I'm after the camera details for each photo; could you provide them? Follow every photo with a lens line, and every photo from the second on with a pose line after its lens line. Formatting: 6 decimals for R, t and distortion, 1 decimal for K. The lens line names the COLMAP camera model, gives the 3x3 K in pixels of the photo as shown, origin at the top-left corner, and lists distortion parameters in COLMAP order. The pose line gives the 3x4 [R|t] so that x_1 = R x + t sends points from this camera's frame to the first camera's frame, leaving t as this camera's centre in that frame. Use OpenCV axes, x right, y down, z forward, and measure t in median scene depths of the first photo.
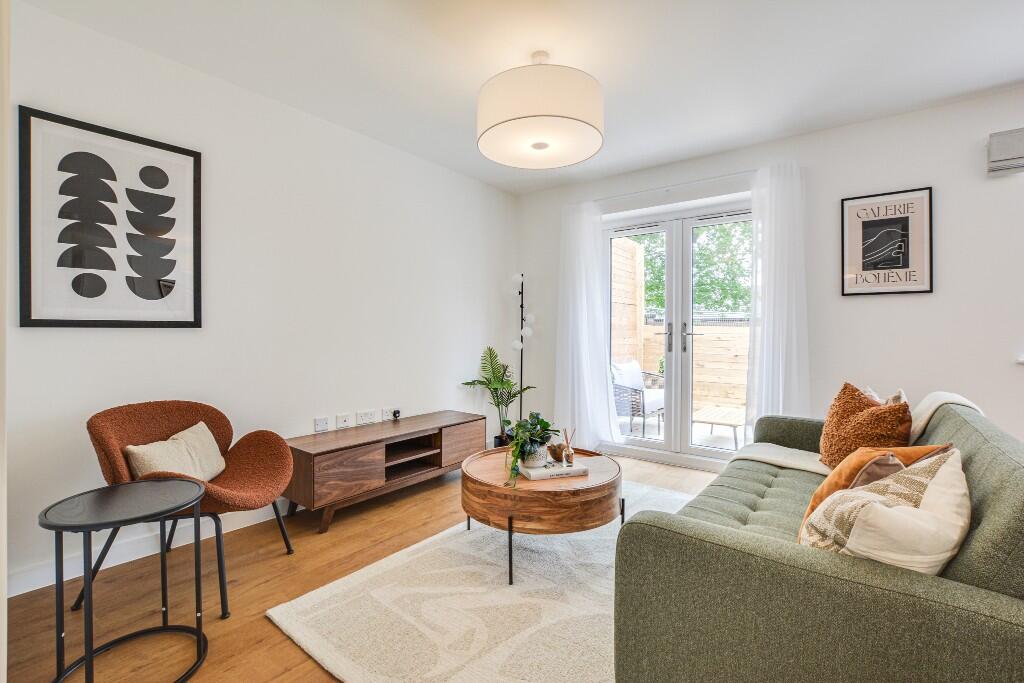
lens RADIAL K [[453.5, 0, 513.6], [0, 453.5, 339.1], [0, 0, 1]] dist [-0.032745, -0.000752]
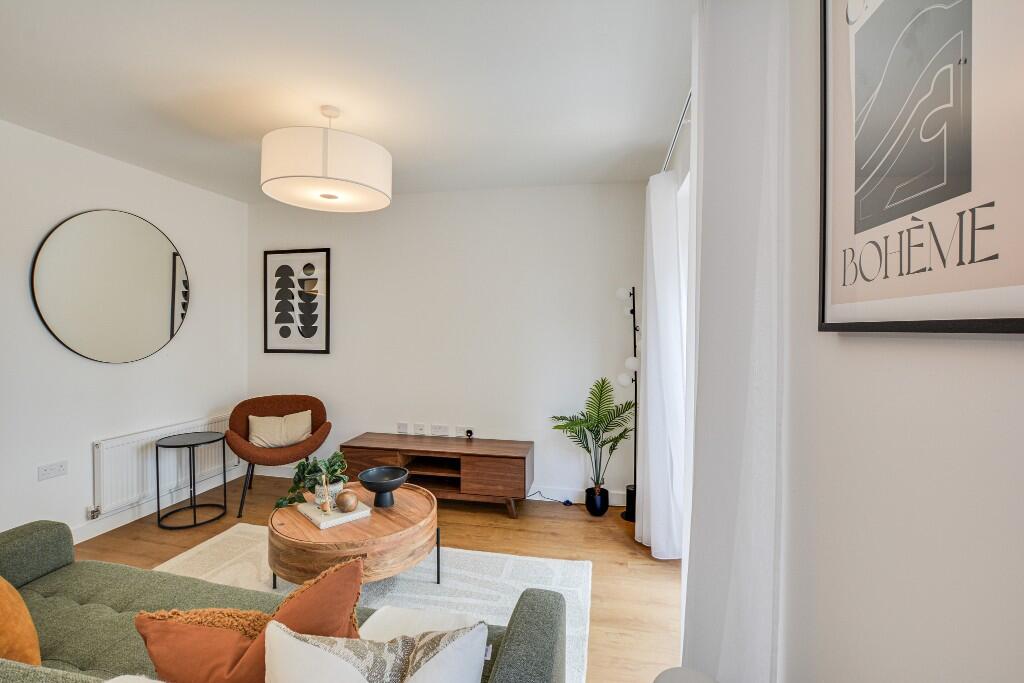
lens RADIAL K [[453.5, 0, 511.7], [0, 453.5, 334.8], [0, 0, 1]] dist [-0.032745, -0.000752]
pose [[0.447274, 0.010606, -0.894334, 1.117421], [-0.015126, 0.999876, 0.004293, -0.116117], [0.894269, 0.011608, 0.447379, 0.872821]]
